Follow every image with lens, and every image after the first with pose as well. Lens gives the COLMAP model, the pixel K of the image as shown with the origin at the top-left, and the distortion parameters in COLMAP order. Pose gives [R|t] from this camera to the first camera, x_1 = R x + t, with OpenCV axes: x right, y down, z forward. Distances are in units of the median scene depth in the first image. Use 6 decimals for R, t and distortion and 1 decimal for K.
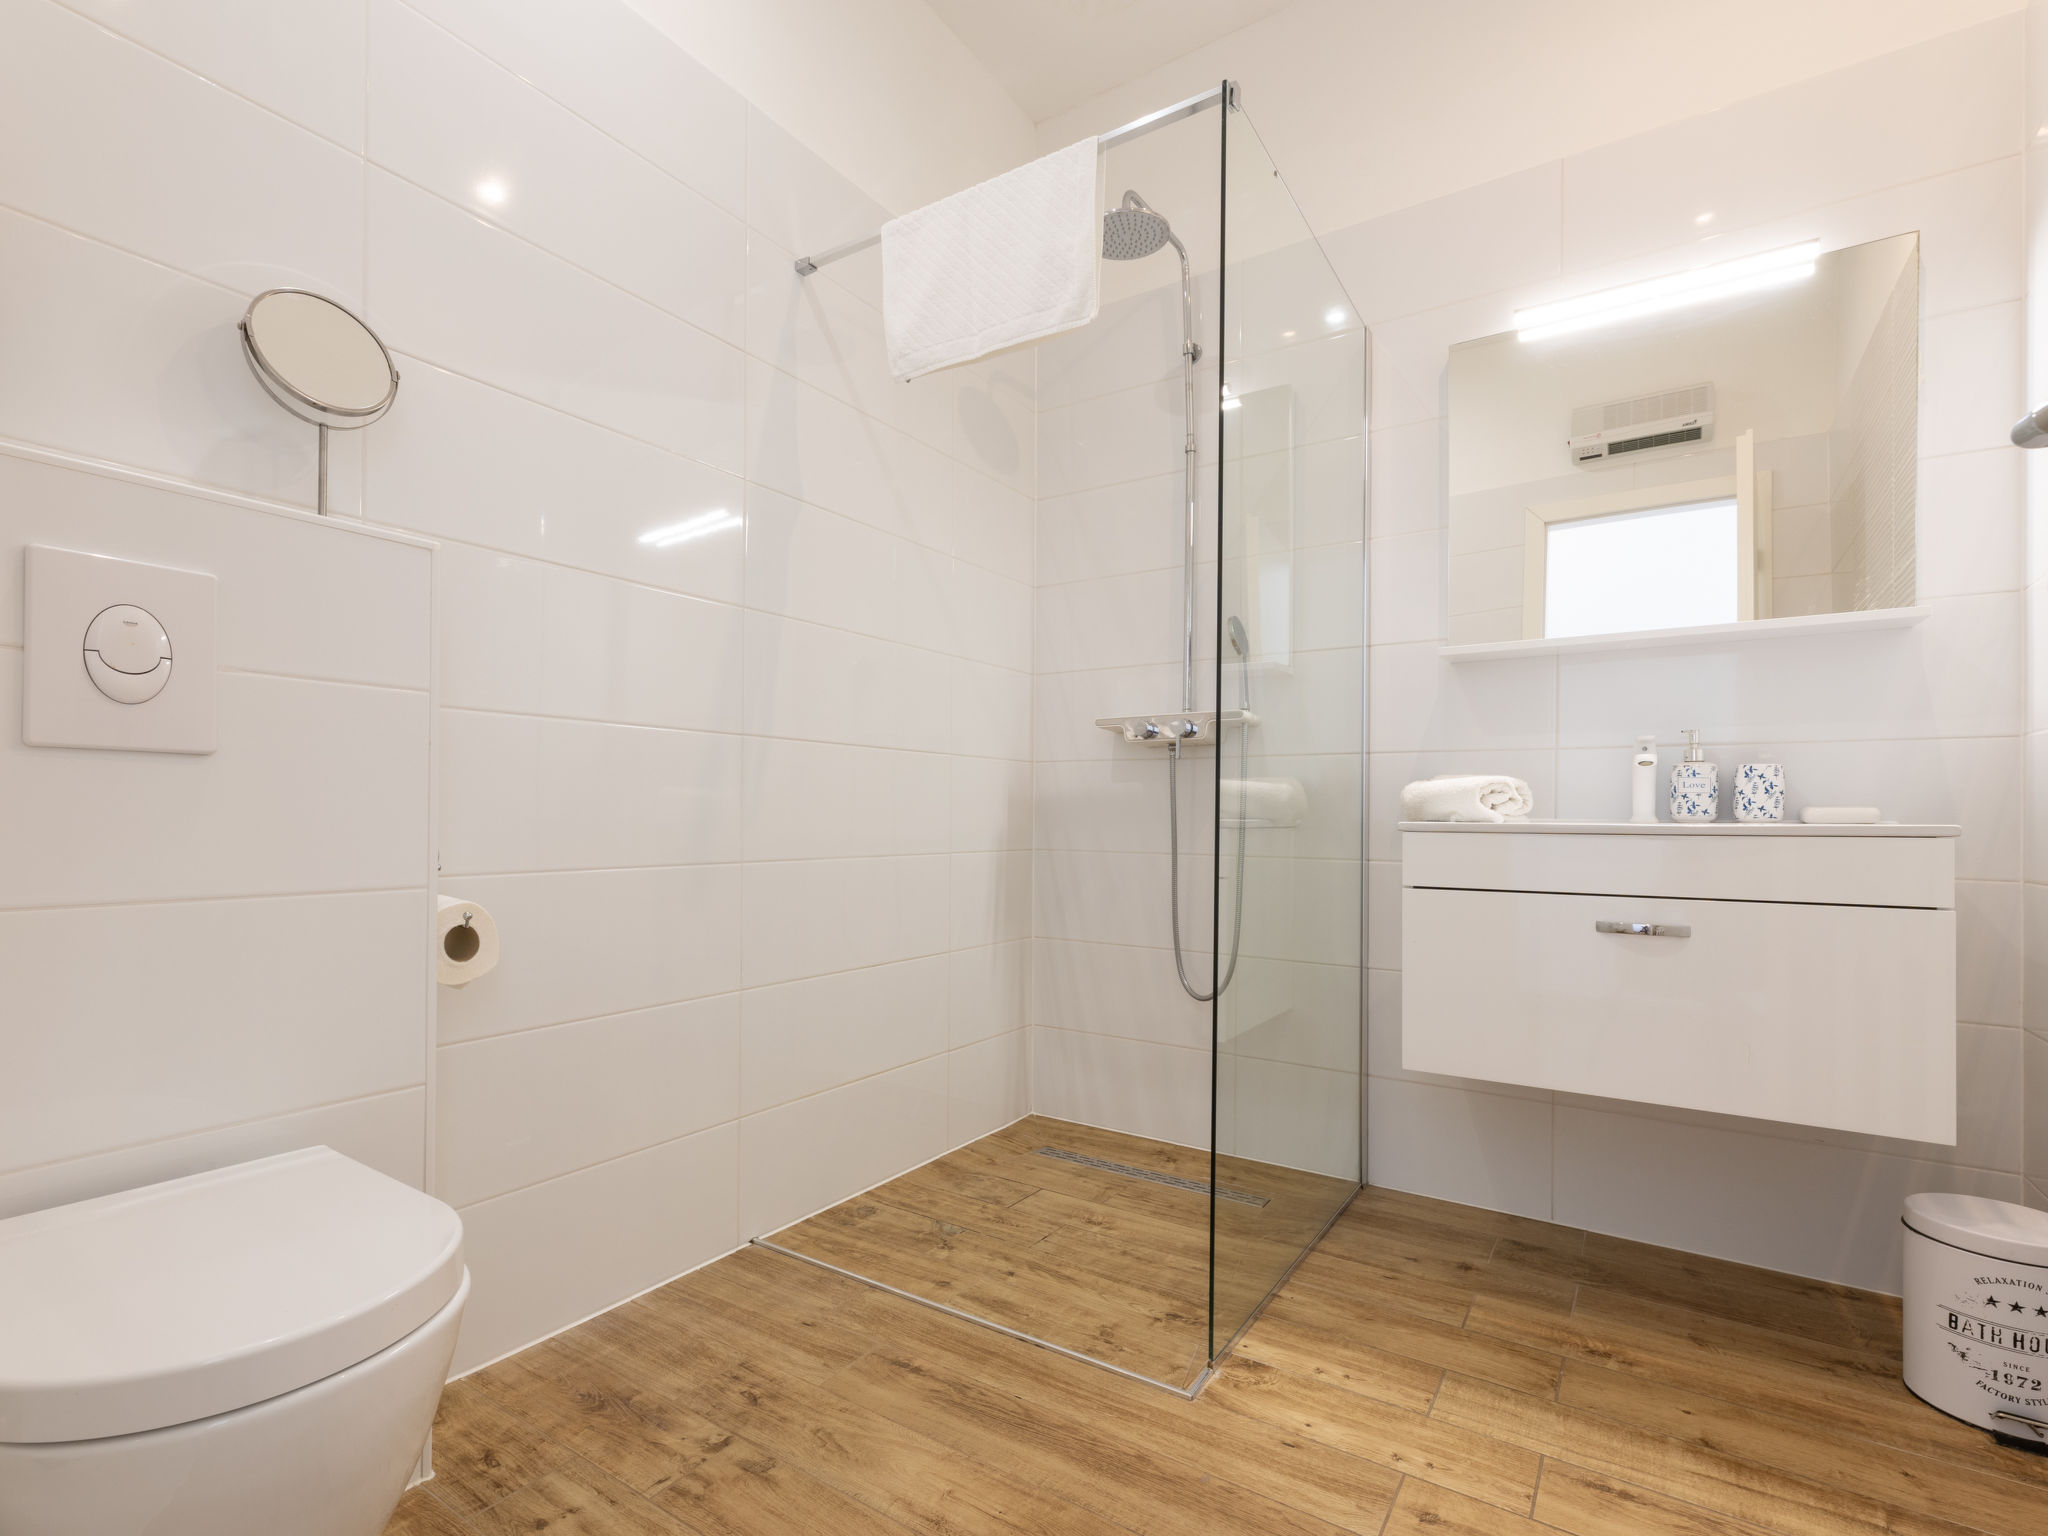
lens RADIAL K [[978.5, 0, 1004.9], [0, 978.5, 808.9], [0, 0, 1]] dist [-0.002163, 0.001164]
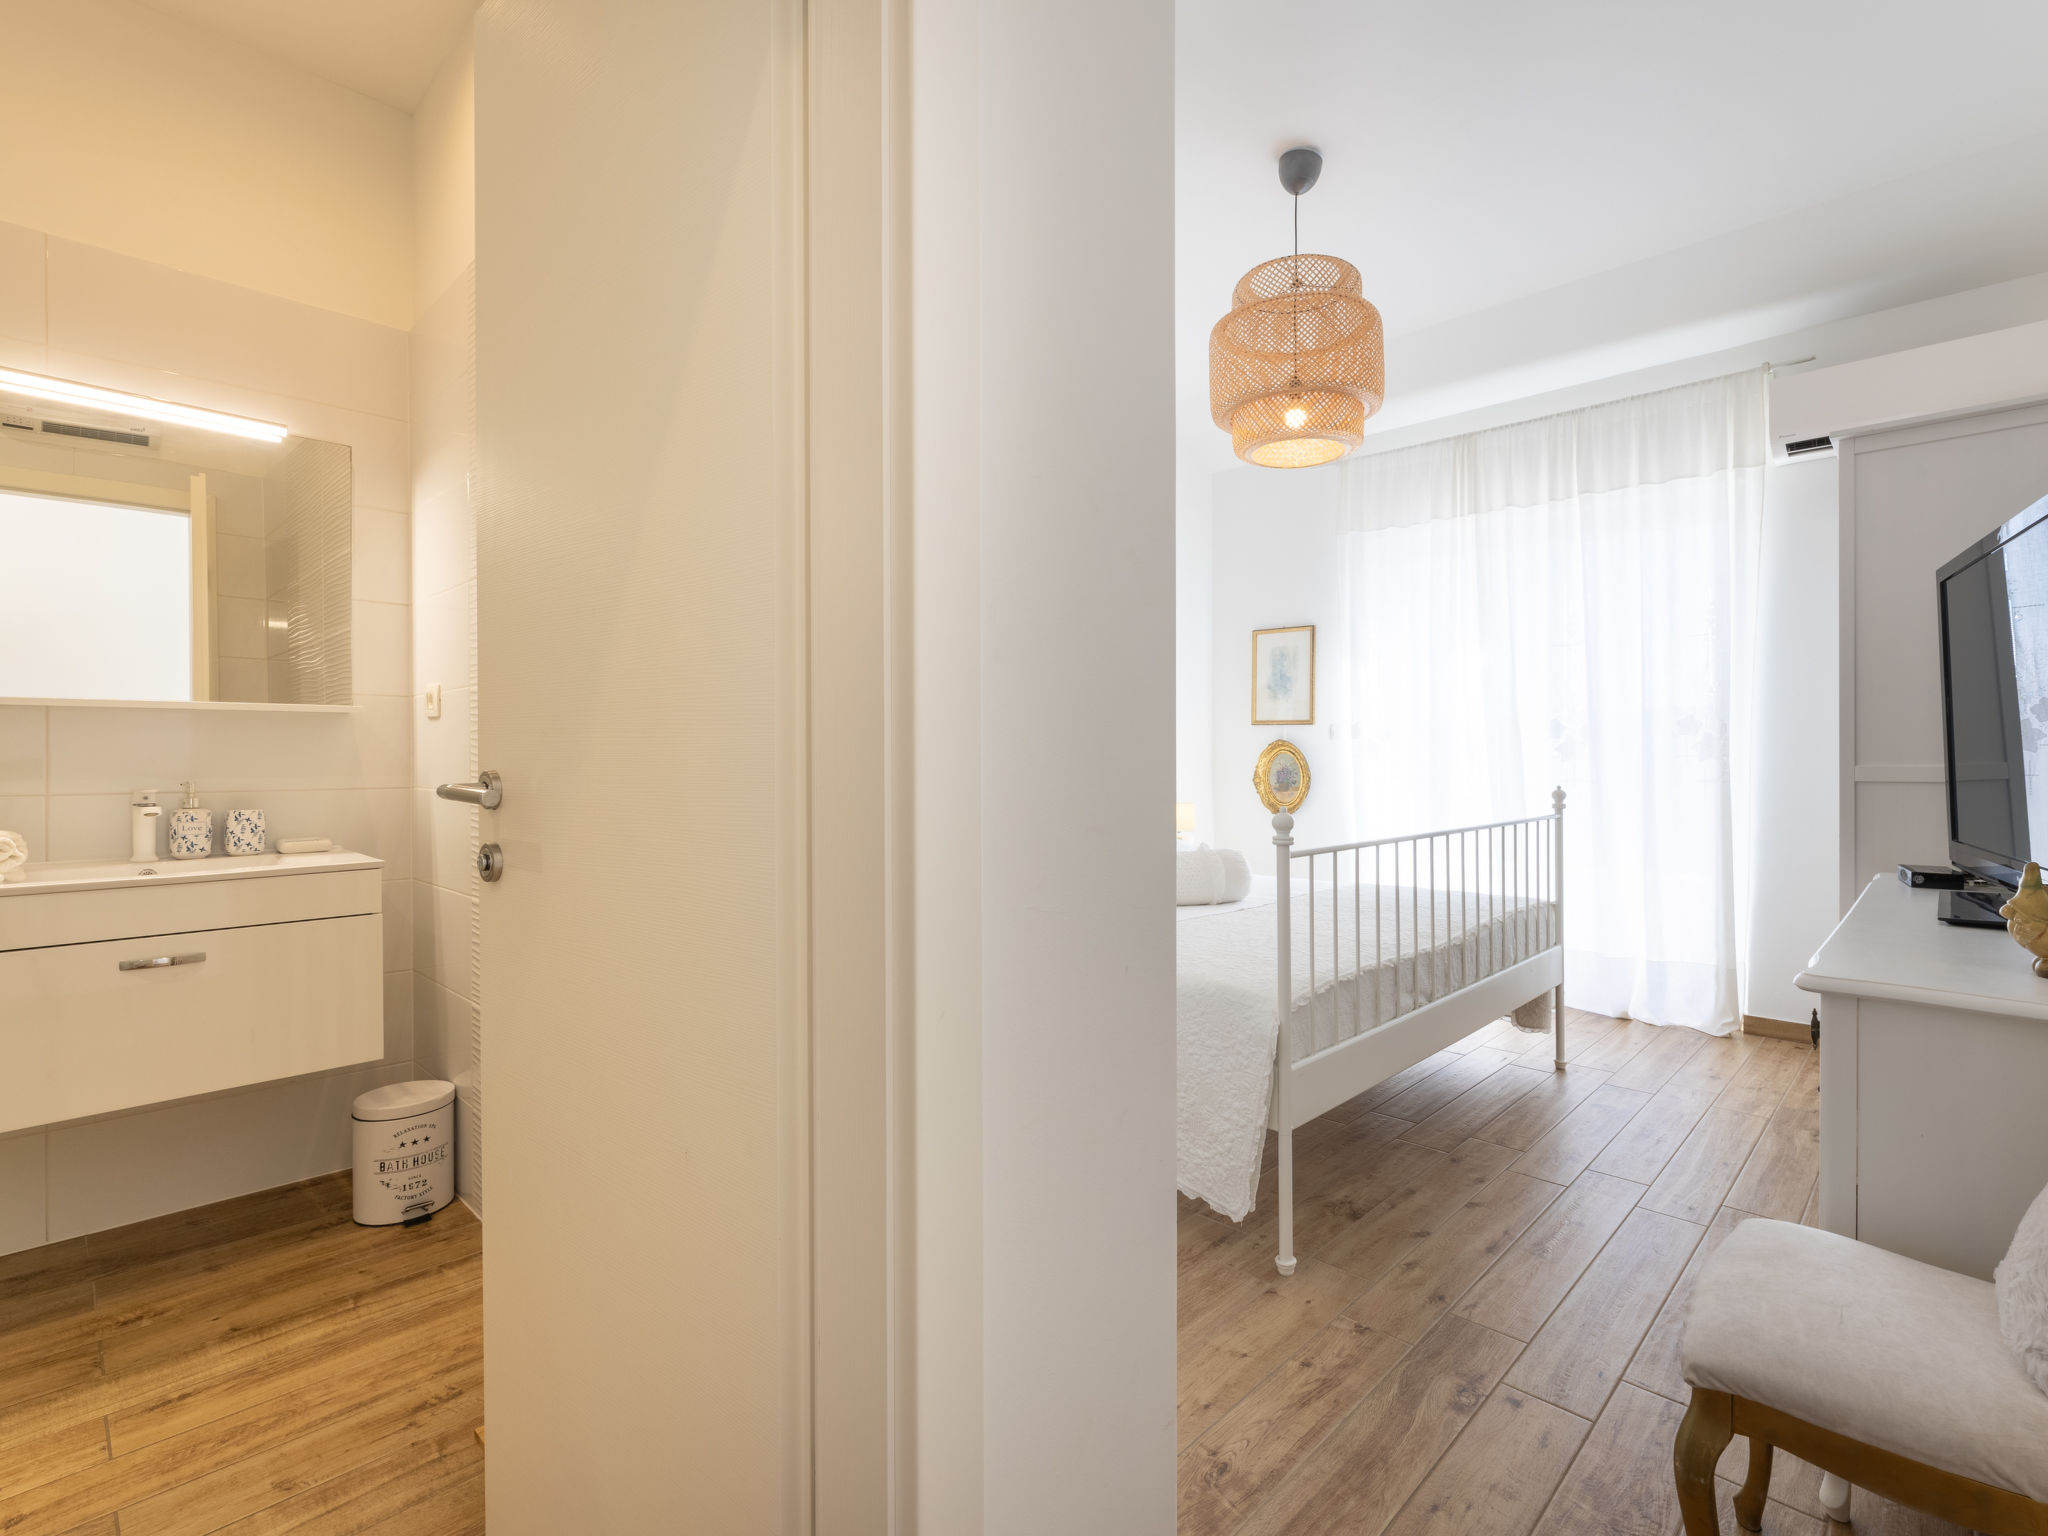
lens RADIAL K [[978.5, 0, 1041.5], [0, 978.5, 760.9], [0, 0, 1]] dist [-0.002163, 0.001164]
pose [[0.174940, -0.017369, 0.984426, -0.371853], [-0.005552, 0.999811, 0.018627, -0.162532], [-0.984563, -0.008724, 0.174811, -0.310392]]
